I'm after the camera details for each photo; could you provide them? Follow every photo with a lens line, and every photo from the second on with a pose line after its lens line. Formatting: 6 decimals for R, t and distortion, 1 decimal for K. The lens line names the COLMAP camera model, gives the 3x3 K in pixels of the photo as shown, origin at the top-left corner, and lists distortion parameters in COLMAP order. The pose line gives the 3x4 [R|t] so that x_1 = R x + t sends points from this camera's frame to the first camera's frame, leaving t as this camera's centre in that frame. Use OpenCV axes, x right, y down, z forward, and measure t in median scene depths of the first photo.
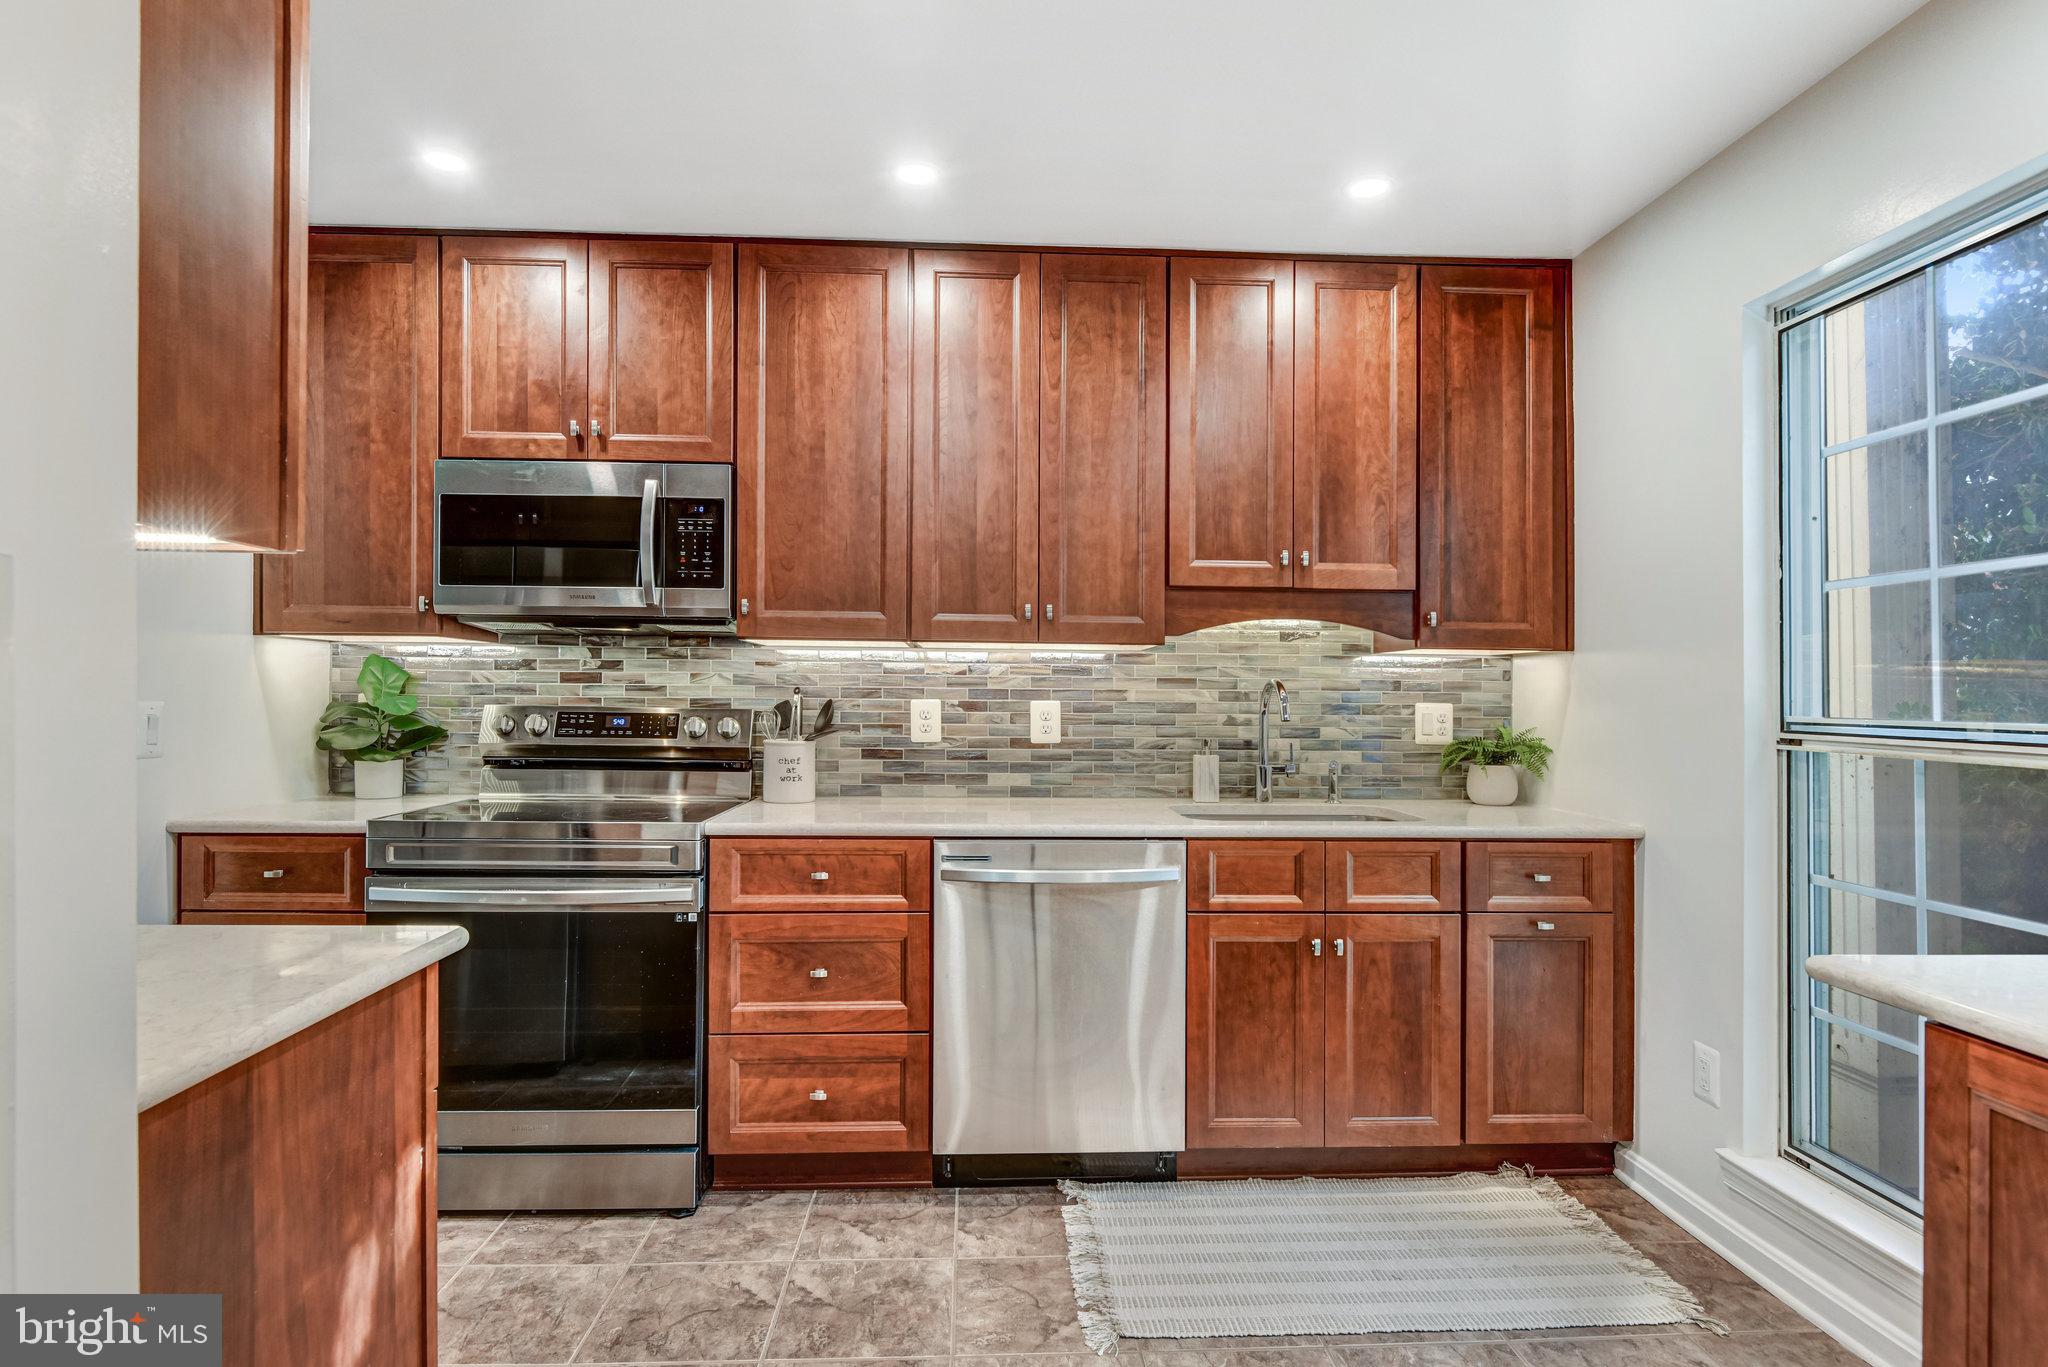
lens RADIAL K [[1112.9, 0, 1024.0], [0, 1112.9, 683.5], [0, 0, 1]] dist [0.001846, -0.000046]
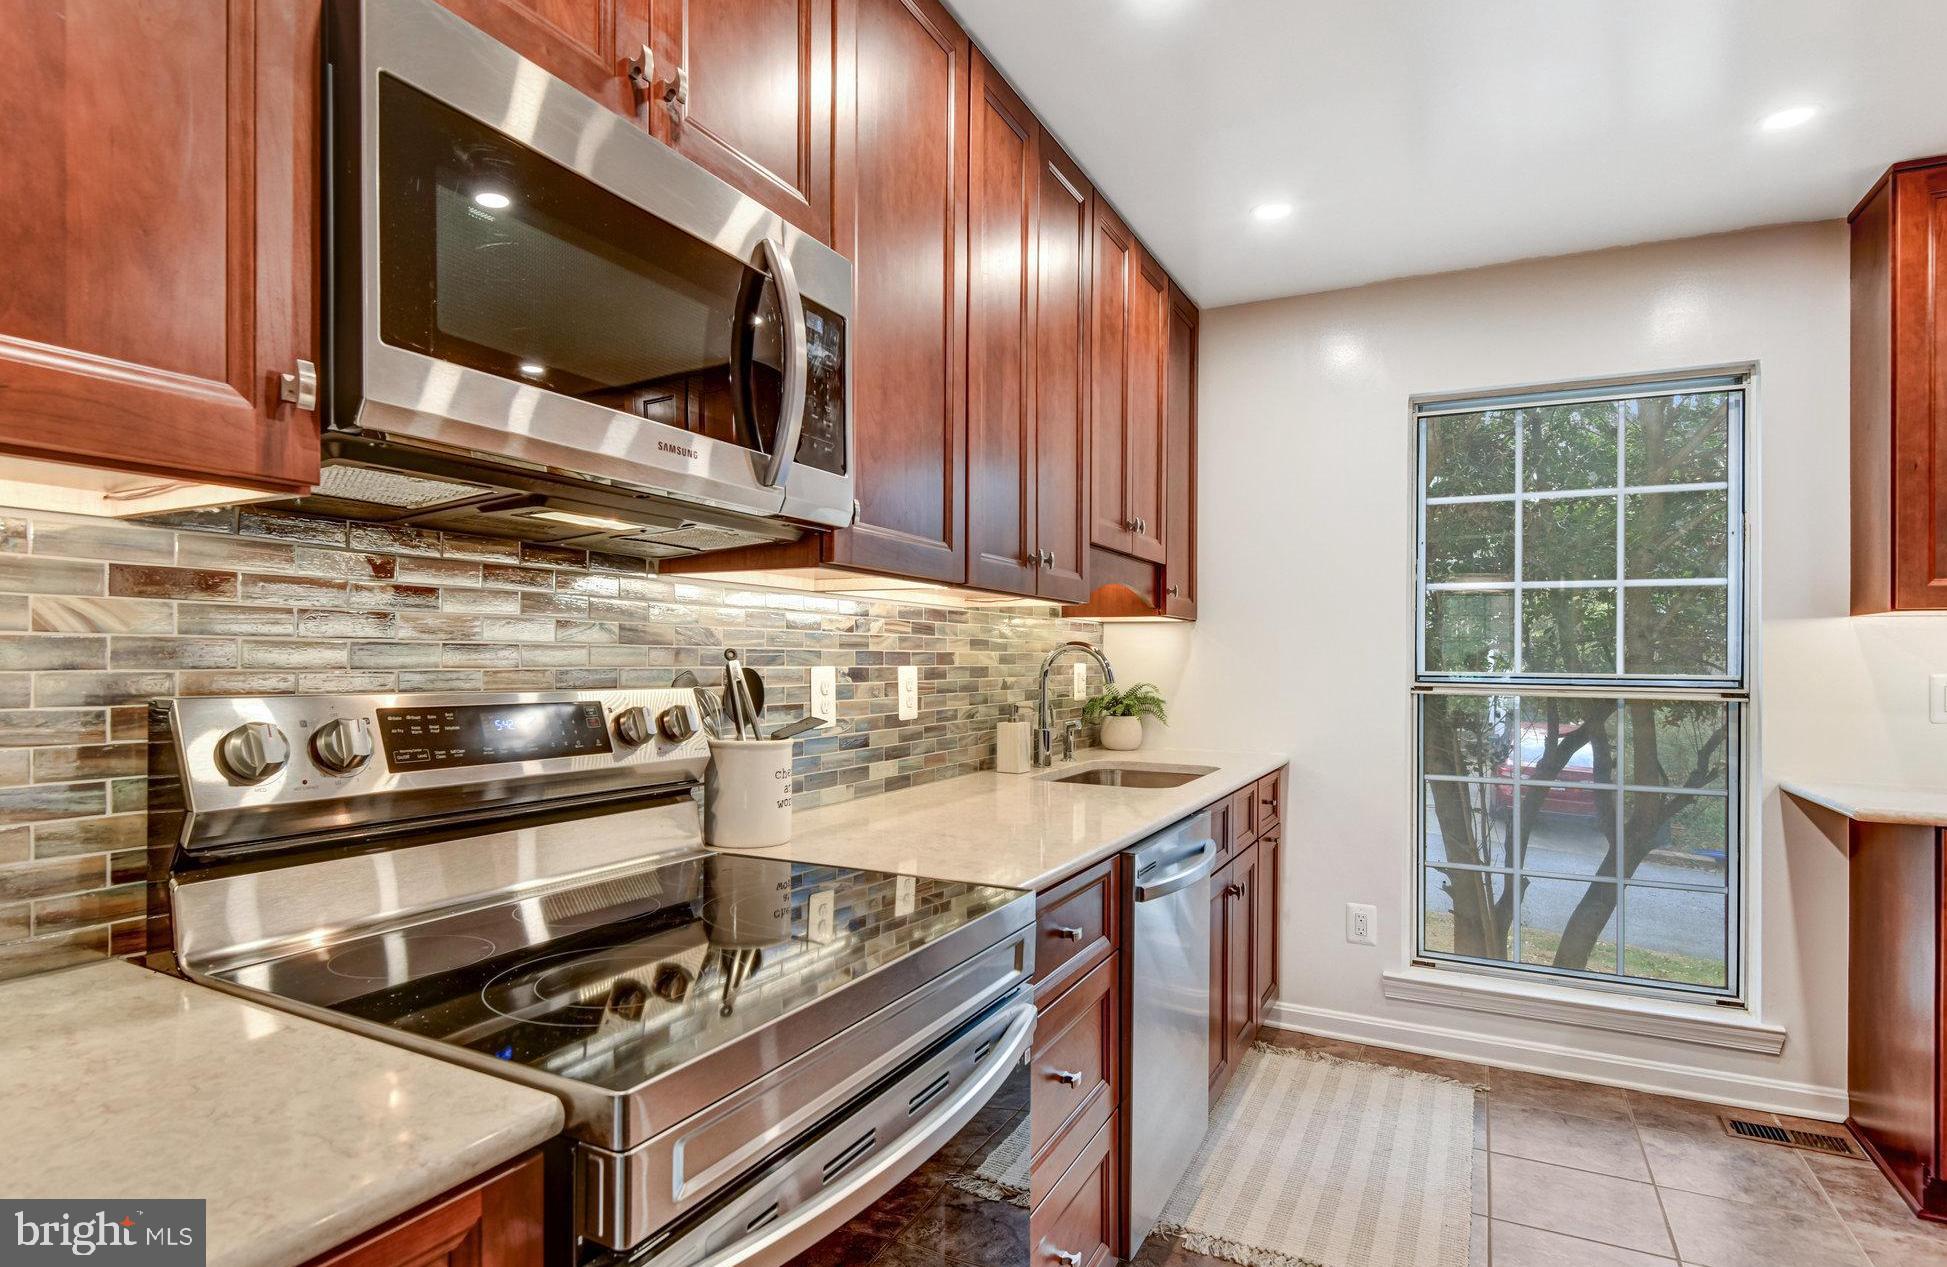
lens RADIAL K [[1036.8, 0, 973.5], [0, 1036.8, 633.5], [0, 0, 1]] dist [0.018731, 0.000022]
pose [[0.496913, 0.014132, 0.867685, -0.639437], [-0.010890, 0.999890, -0.010048, -0.000979], [-0.867732, -0.004456, 0.497013, 0.624137]]
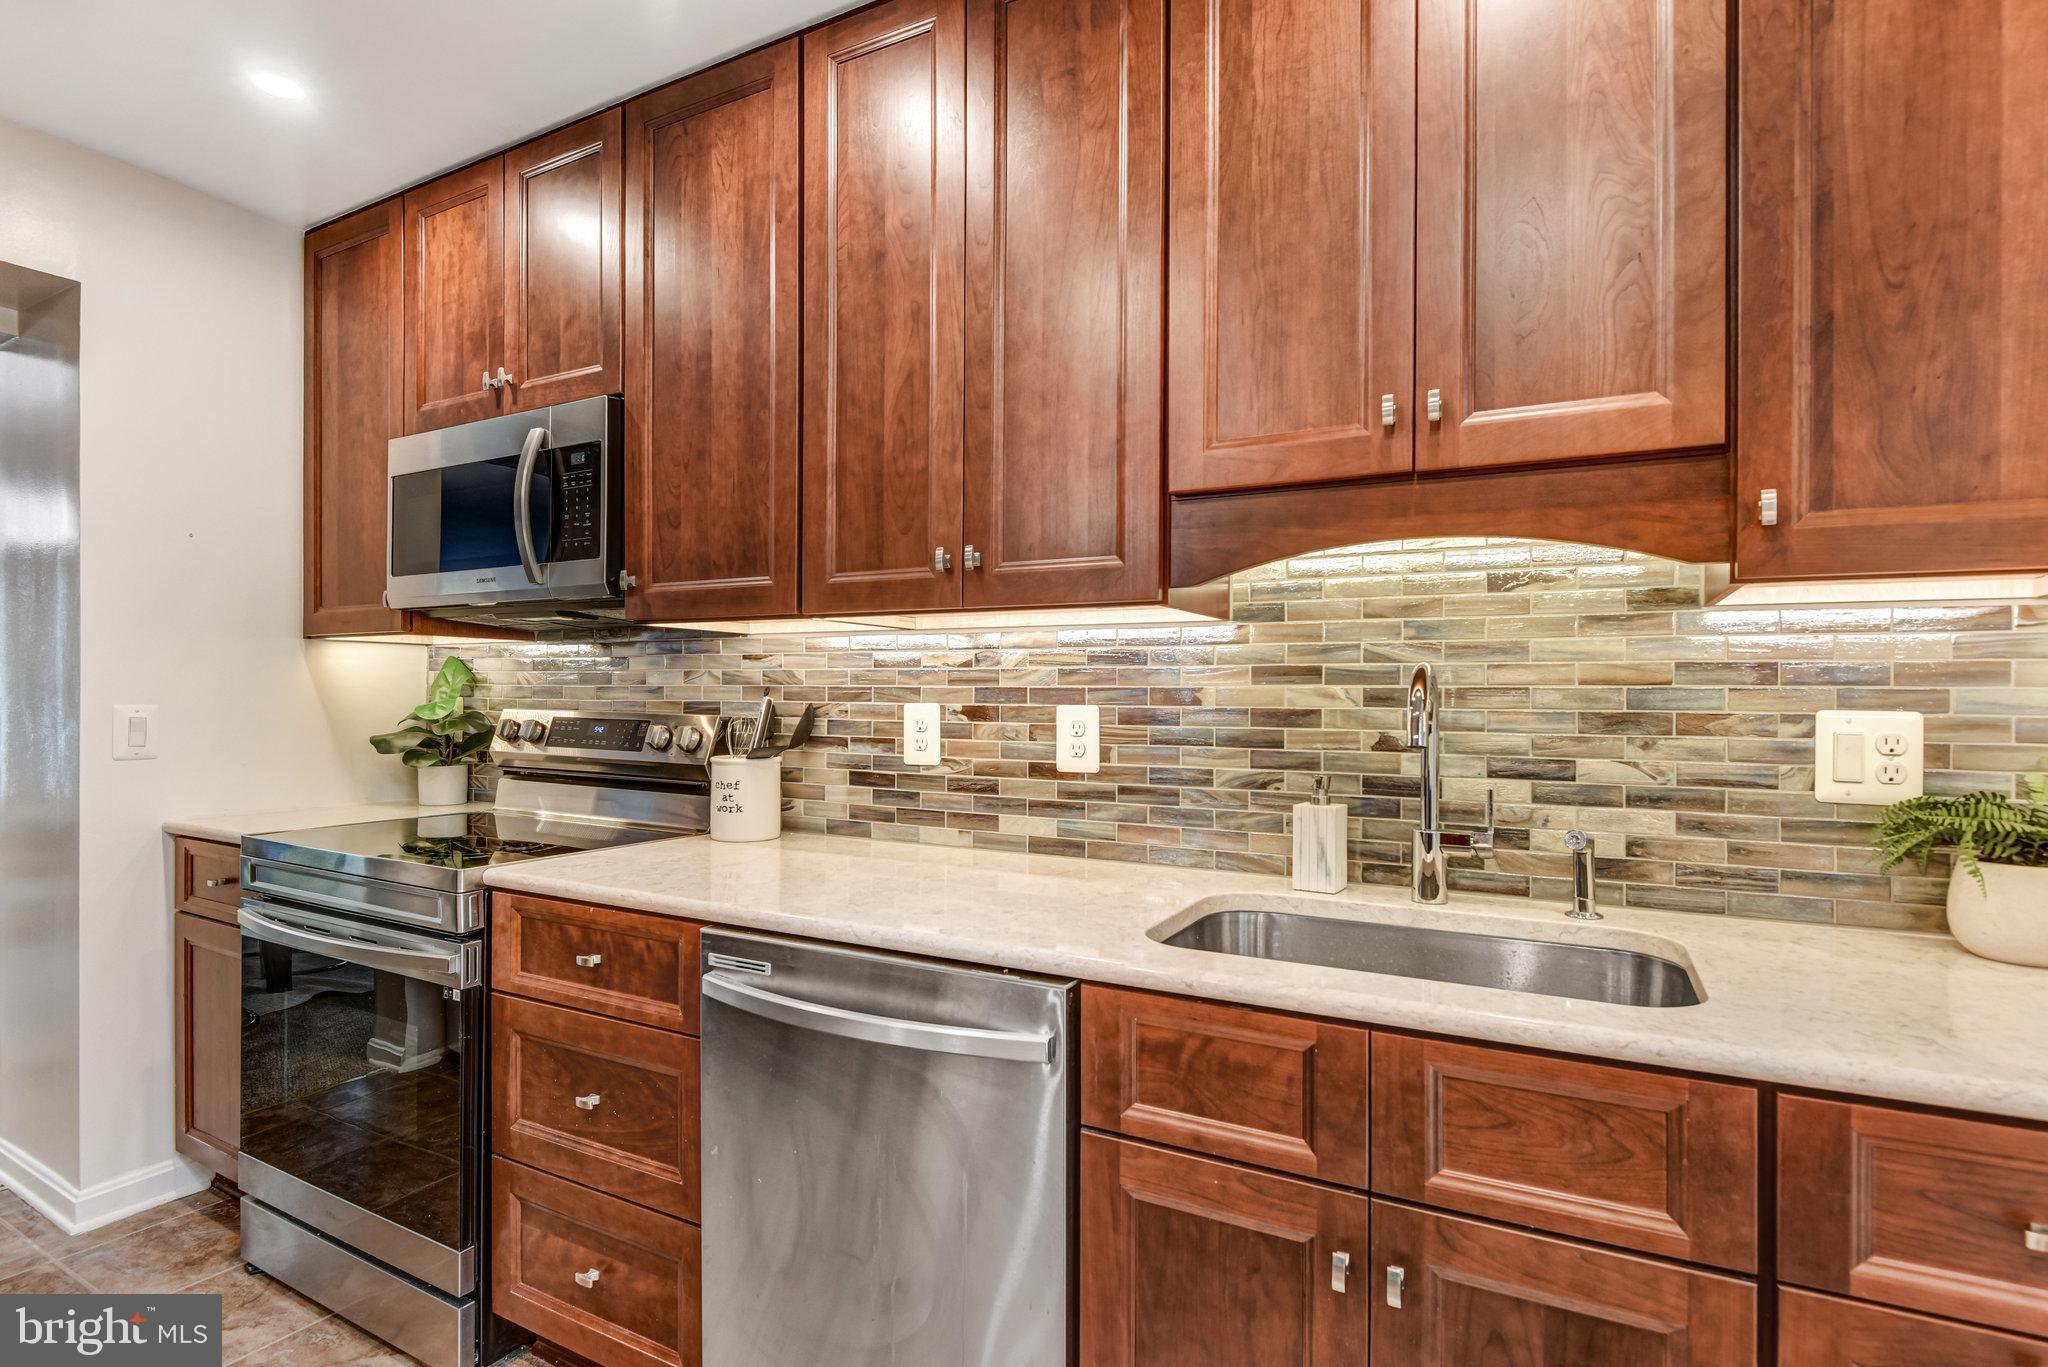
lens RADIAL K [[1015.6, 0, 1025.3], [0, 1015.6, 694.8], [0, 0, 1]] dist [-0.001695, -0.011751]
pose [[0.849446, -0.004454, -0.527657, 0.318557], [0.006975, 0.999972, 0.002786, 0.008061], [0.527630, -0.006047, 0.849453, 0.518545]]
